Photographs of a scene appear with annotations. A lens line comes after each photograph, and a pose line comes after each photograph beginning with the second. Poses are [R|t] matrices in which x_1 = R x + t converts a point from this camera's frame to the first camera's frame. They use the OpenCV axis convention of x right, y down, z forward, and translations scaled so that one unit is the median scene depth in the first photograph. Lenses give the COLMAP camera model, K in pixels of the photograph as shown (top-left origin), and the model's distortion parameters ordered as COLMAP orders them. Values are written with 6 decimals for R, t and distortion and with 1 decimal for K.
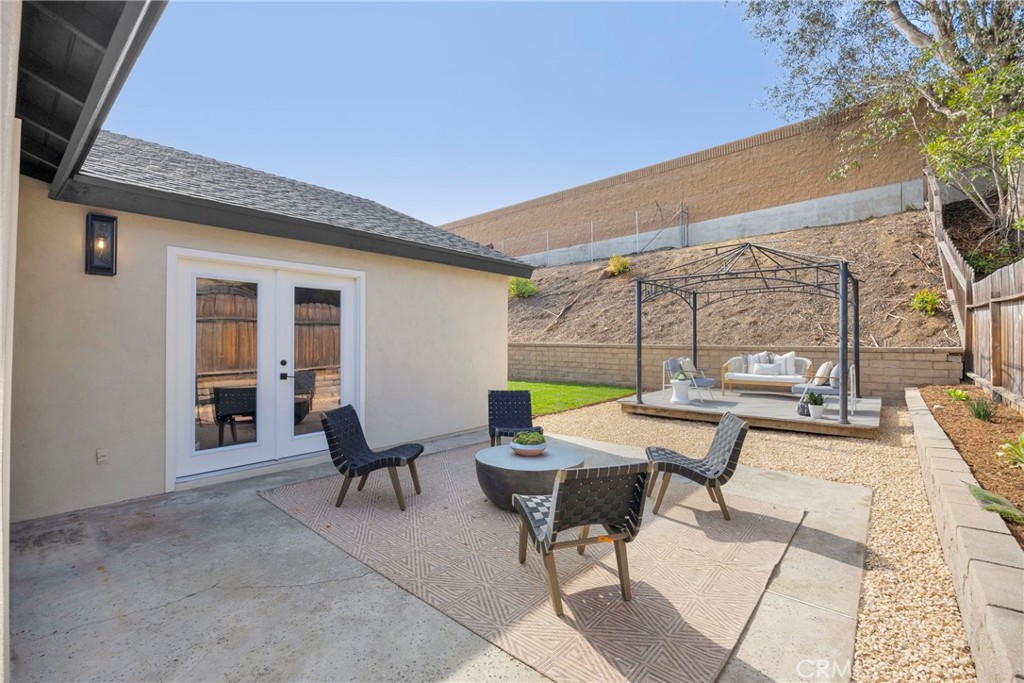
lens RADIAL K [[450.3, 0, 518.4], [0, 450.3, 336.4], [0, 0, 1]] dist [-0.011685, 0.000064]
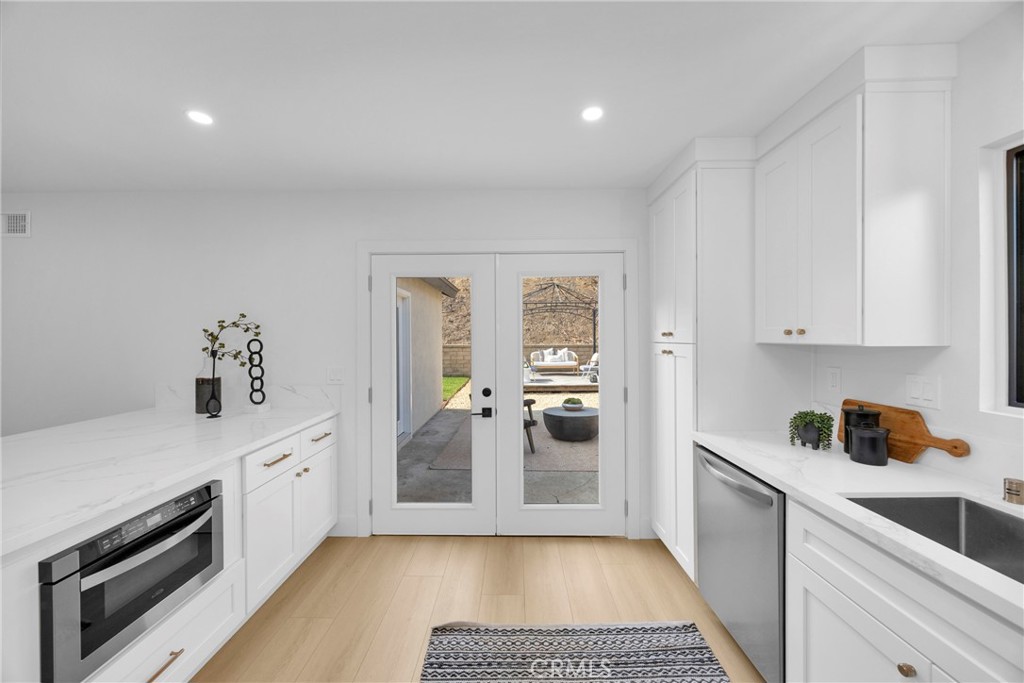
lens RADIAL K [[387.6, 0, 513.8], [0, 387.6, 340.7], [0, 0, 1]] dist [-0.001054, -0.000219]
pose [[0.767565, -0.012302, 0.640853, -0.577227], [0.002724, 0.999869, 0.015931, -0.019815], [-0.640965, -0.010483, 0.767498, -0.009375]]
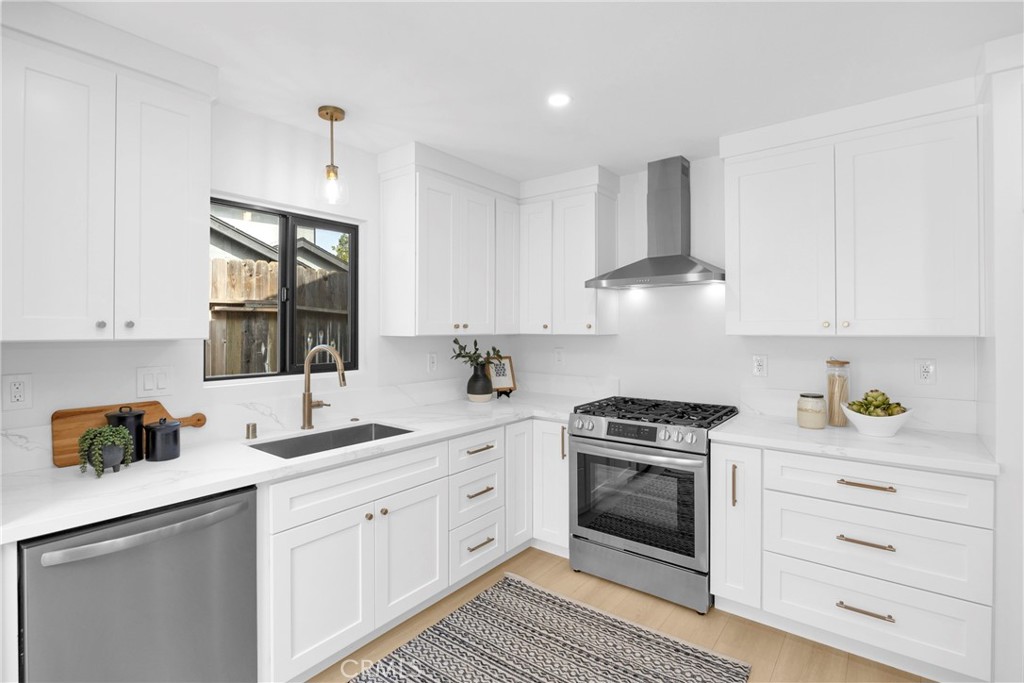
lens RADIAL K [[487.4, 0, 500.2], [0, 487.4, 326.7], [0, 0, 1]] dist [-0.015128, 0.000973]
pose [[-0.999560, -0.003017, -0.029502, -0.470639], [-0.002647, 0.999918, -0.012569, -0.017560], [0.029538, -0.012485, -0.999486, 0.283305]]
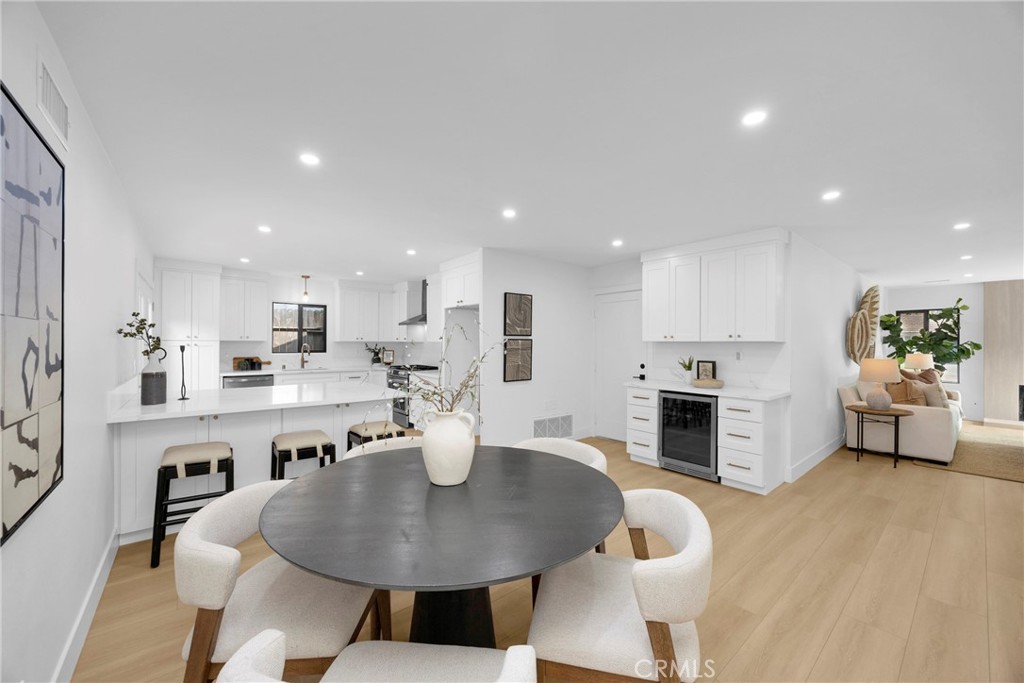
lens RADIAL K [[387.6, 0, 506.1], [0, 387.6, 341.2], [0, 0, 1]] dist [-0.001054, -0.000219]
pose [[-0.983291, -0.010335, 0.181746, -0.965434], [-0.012177, 0.999885, -0.009019, -0.012274], [-0.181632, -0.011081, -0.983304, 0.733845]]
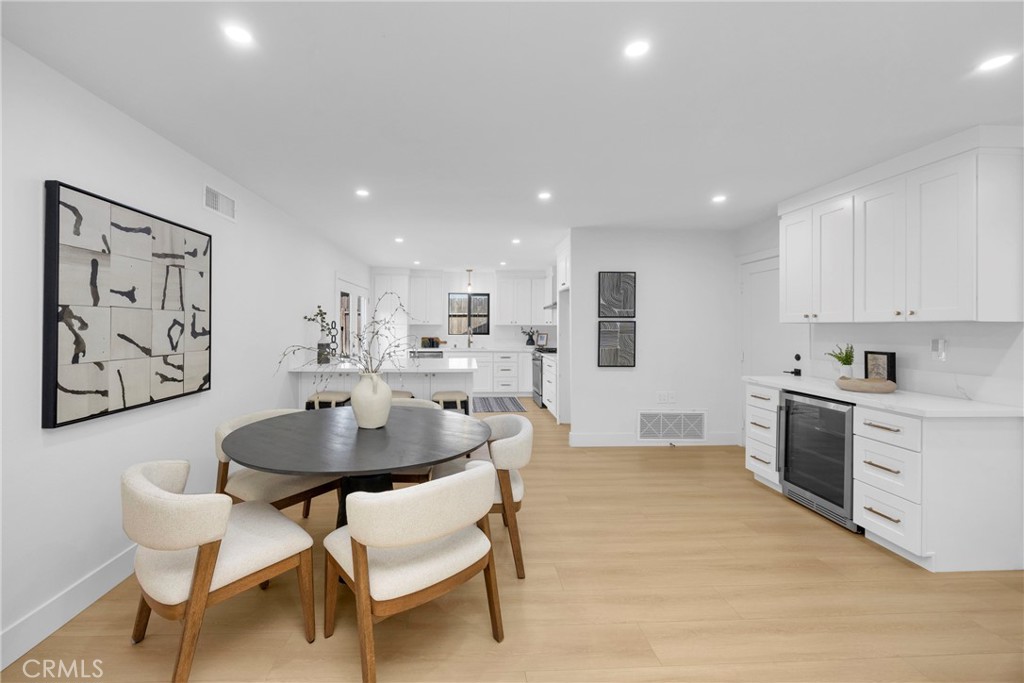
lens RADIAL K [[401.6, 0, 480.0], [0, 401.6, 323.9], [0, 0, 1]] dist [0.000699, 0.000923]
pose [[-0.676557, -0.005596, 0.736369, -1.172583], [-0.015384, 0.999860, -0.006536, -0.010521], [-0.736230, -0.015750, -0.676548, 0.667379]]
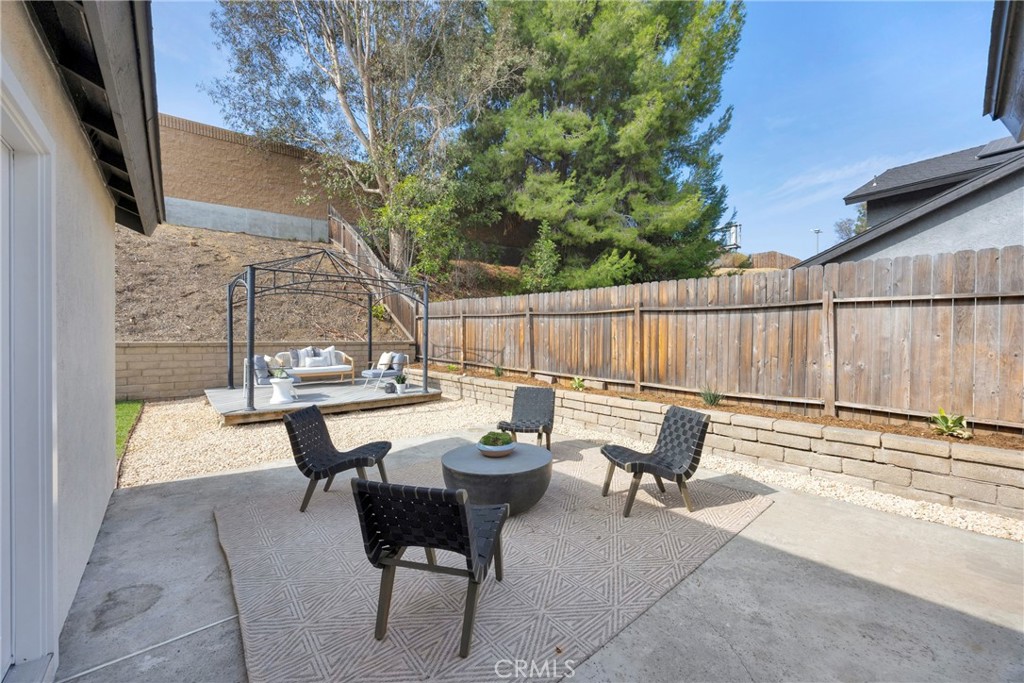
lens RADIAL K [[387.6, 0, 509.1], [0, 387.6, 344.0], [0, 0, 1]] dist [-0.001054, -0.000219]
pose [[0.155426, -0.020170, 0.987642, -0.408356], [-0.010034, 0.999708, 0.021995, 0.001399], [-0.987797, -0.013329, 0.155178, 0.431553]]
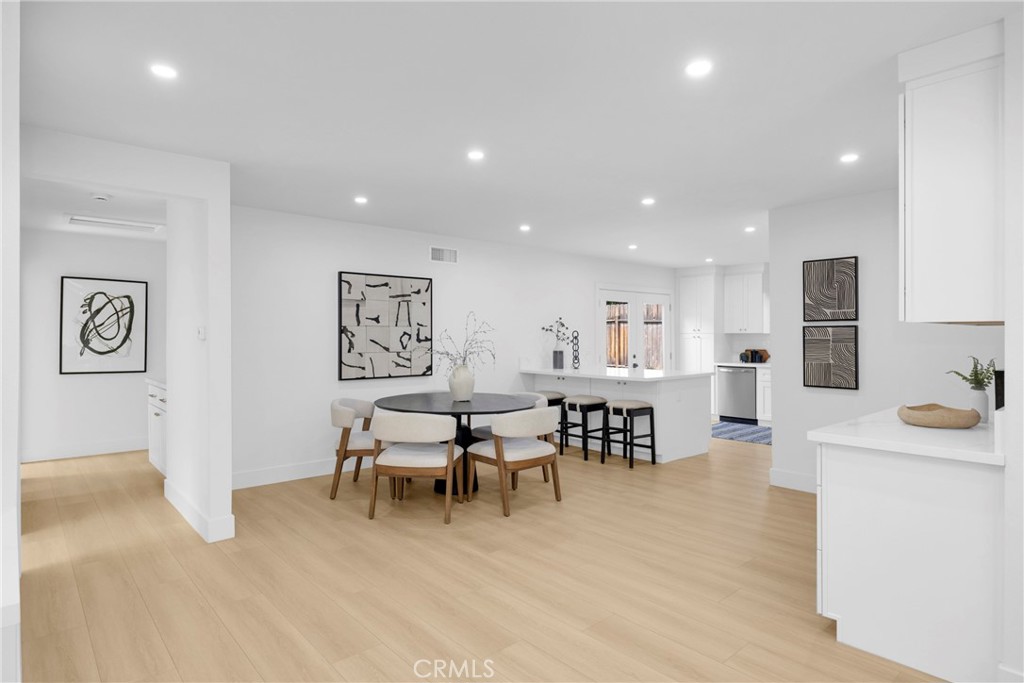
lens RADIAL K [[551.3, 0, 520.7], [0, 551.3, 337.4], [0, 0, 1]] dist [-0.004696, -0.002611]
pose [[0.131533, -0.007640, 0.991282, -1.510593], [-0.006030, 0.999946, 0.008507, -0.012173], [-0.991294, -0.007096, 0.131479, 0.369965]]
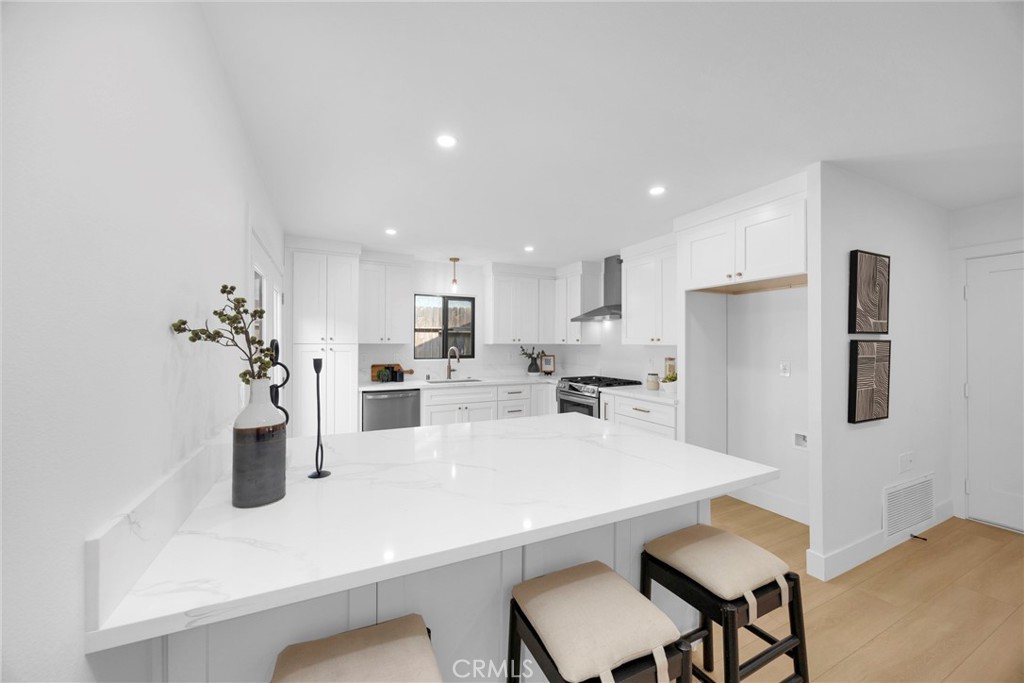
lens RADIAL K [[387.6, 0, 512.1], [0, 387.6, 339.6], [0, 0, 1]] dist [-0.001054, -0.000219]
pose [[-0.917642, -0.005190, 0.397373, -0.723354], [-0.010815, 0.999871, -0.011916, -0.015099], [-0.397260, -0.015232, -0.917580, 0.534512]]
